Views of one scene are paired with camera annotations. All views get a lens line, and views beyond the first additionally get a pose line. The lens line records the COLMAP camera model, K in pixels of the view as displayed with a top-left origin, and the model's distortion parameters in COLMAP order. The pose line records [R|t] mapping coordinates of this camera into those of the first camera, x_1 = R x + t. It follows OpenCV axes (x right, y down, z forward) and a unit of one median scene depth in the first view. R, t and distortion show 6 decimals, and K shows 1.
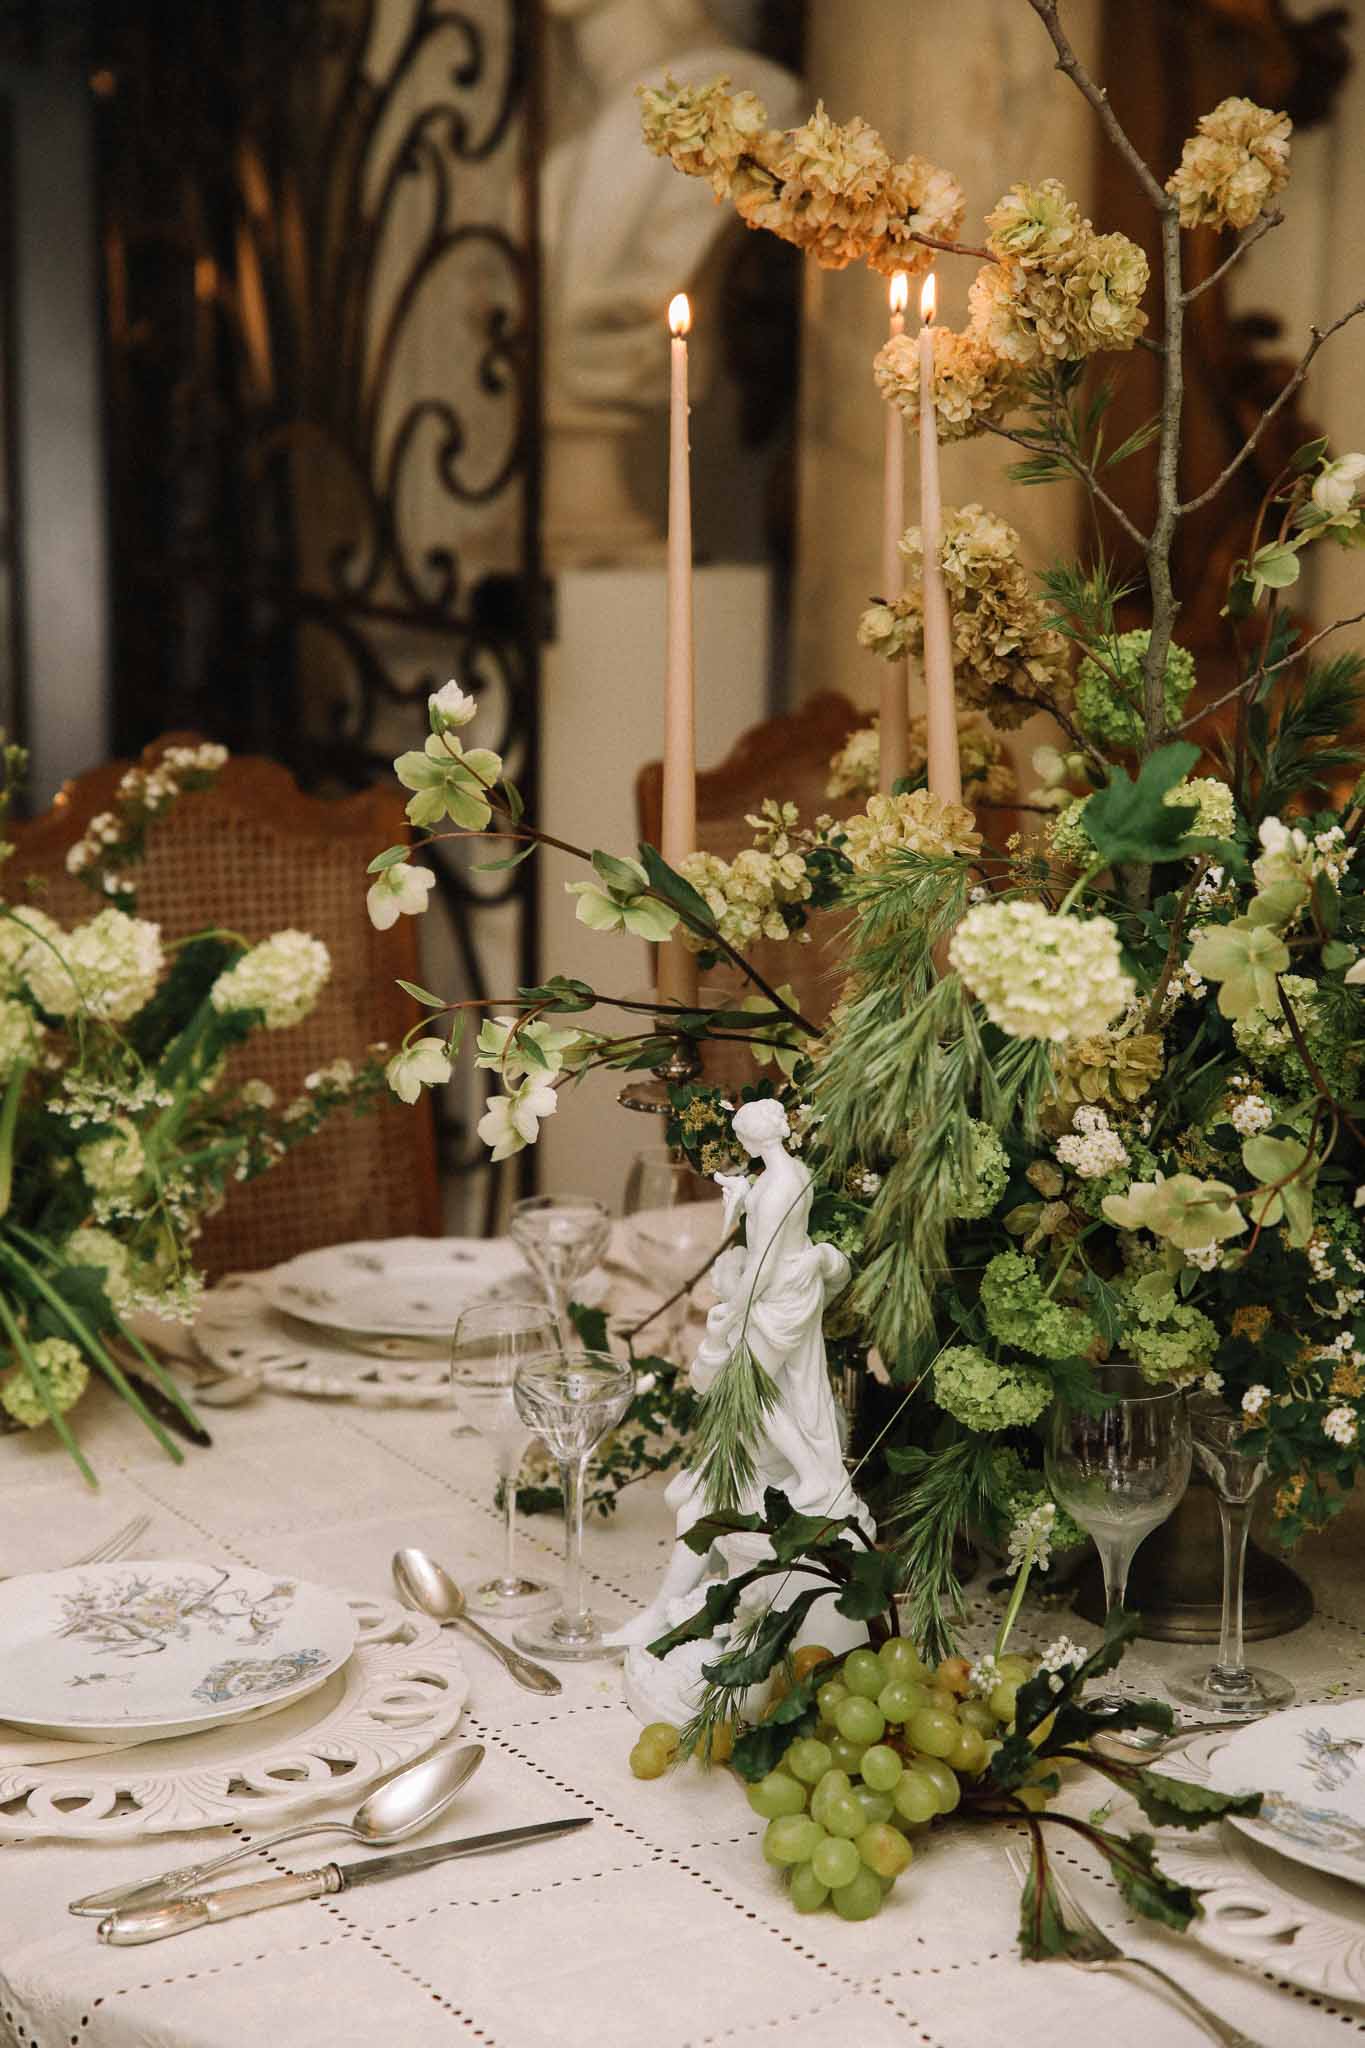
lens RADIAL K [[3814.8, 0, 676.2], [0, 3814.8, 1019.7], [0, 0, 1]] dist [0.181823, 0.000000]
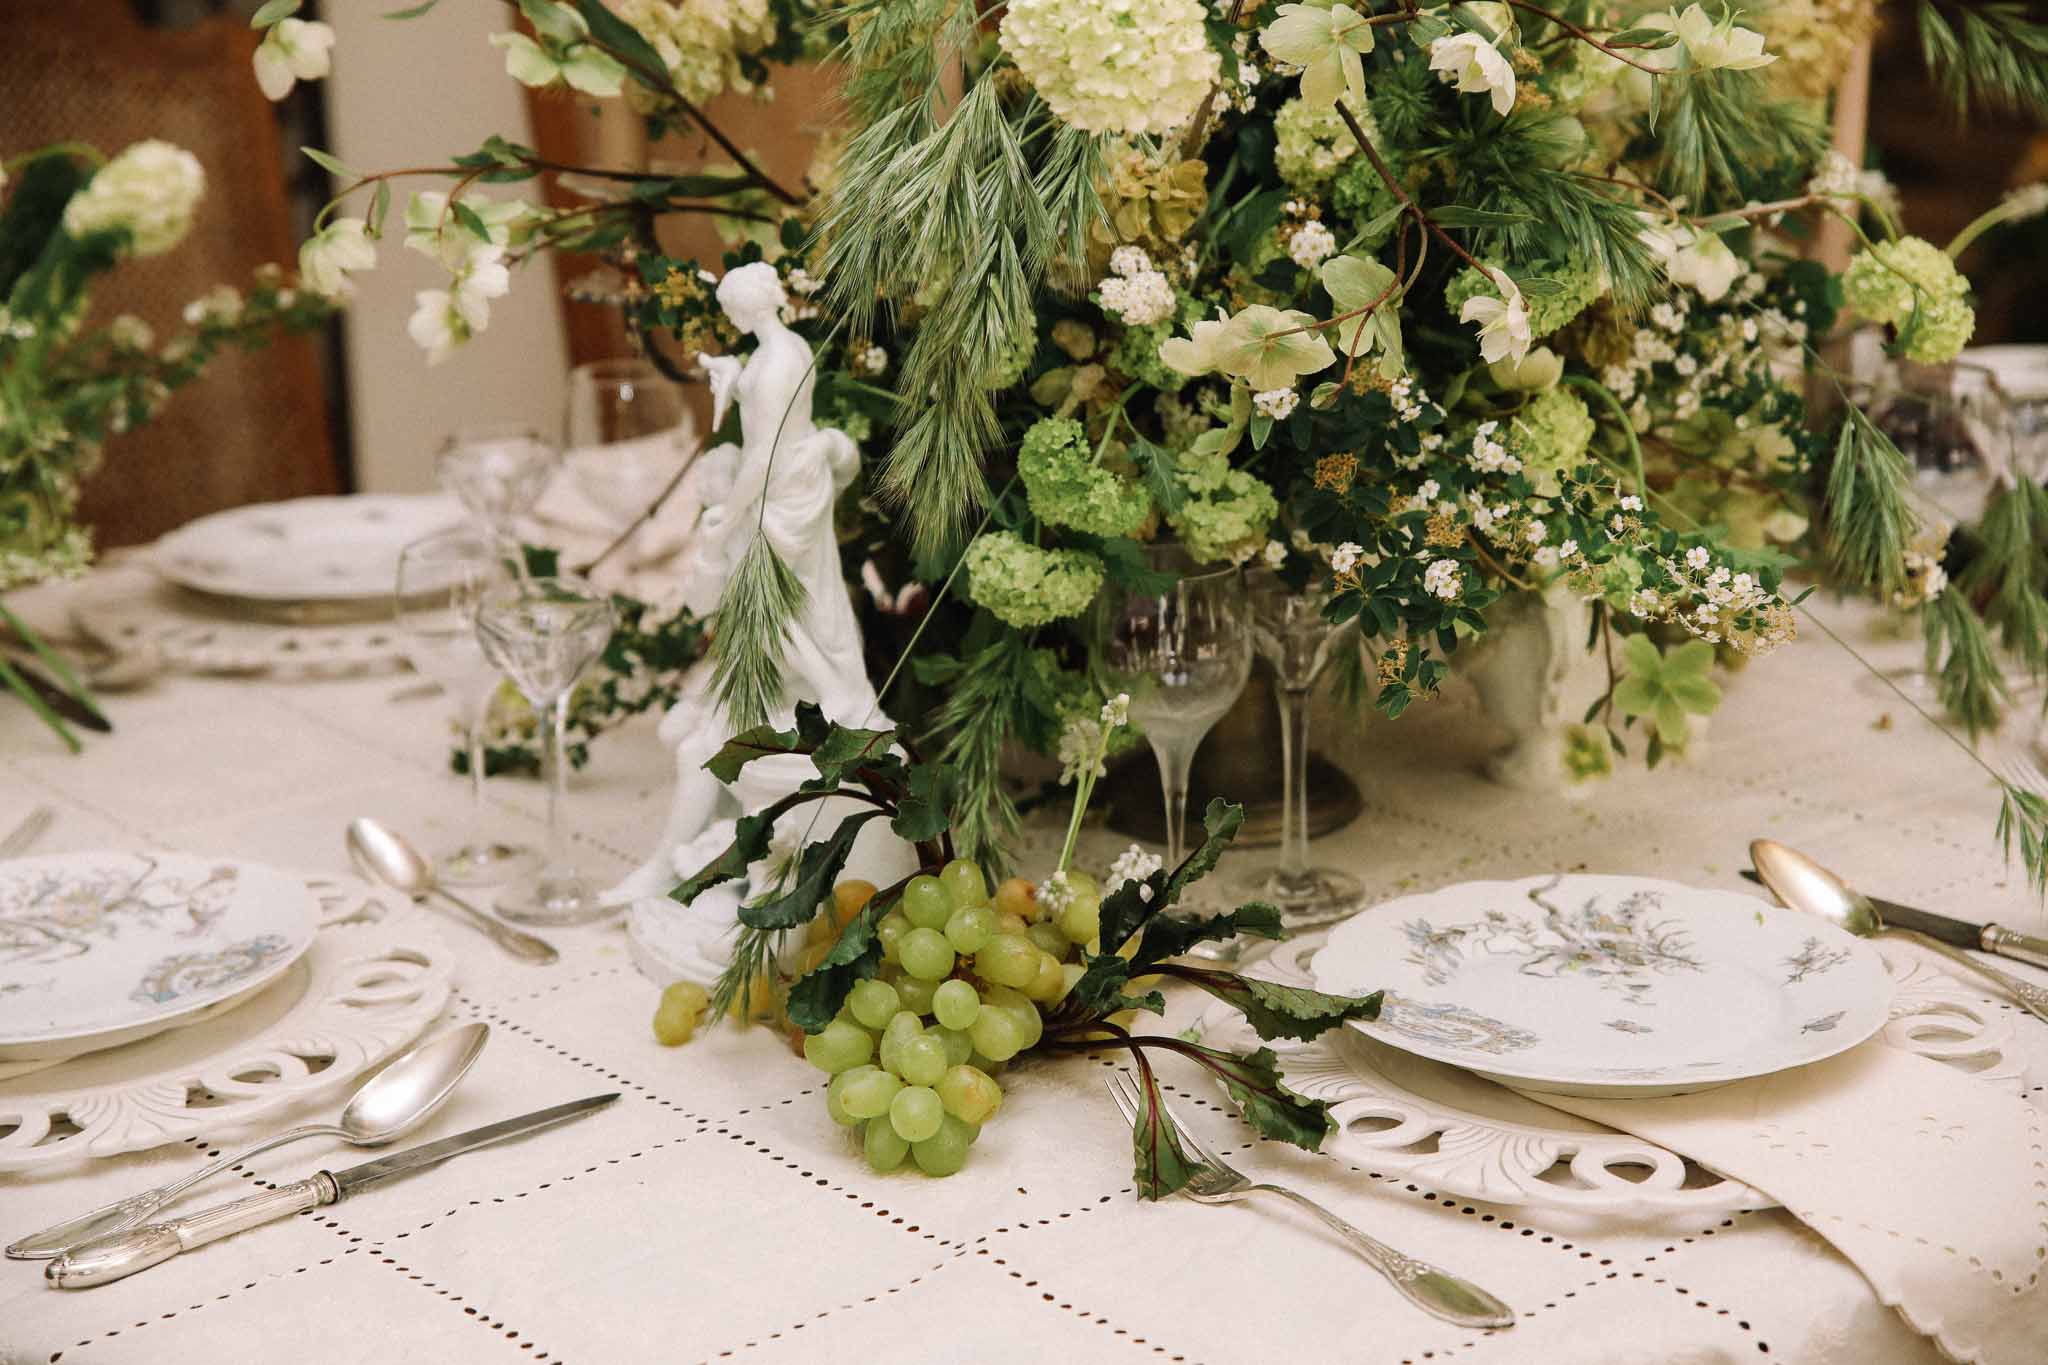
lens RADIAL K [[3544.5, 0, 1035.7], [0, 3544.5, 678.8], [0, 0, 1]] dist [0.123730, 0.000000]
pose [[0.986298, -0.073985, 0.147452, -0.039618], [0.060681, 0.993837, 0.092768, 0.043910], [-0.153407, -0.082549, 0.984709, 0.193593]]
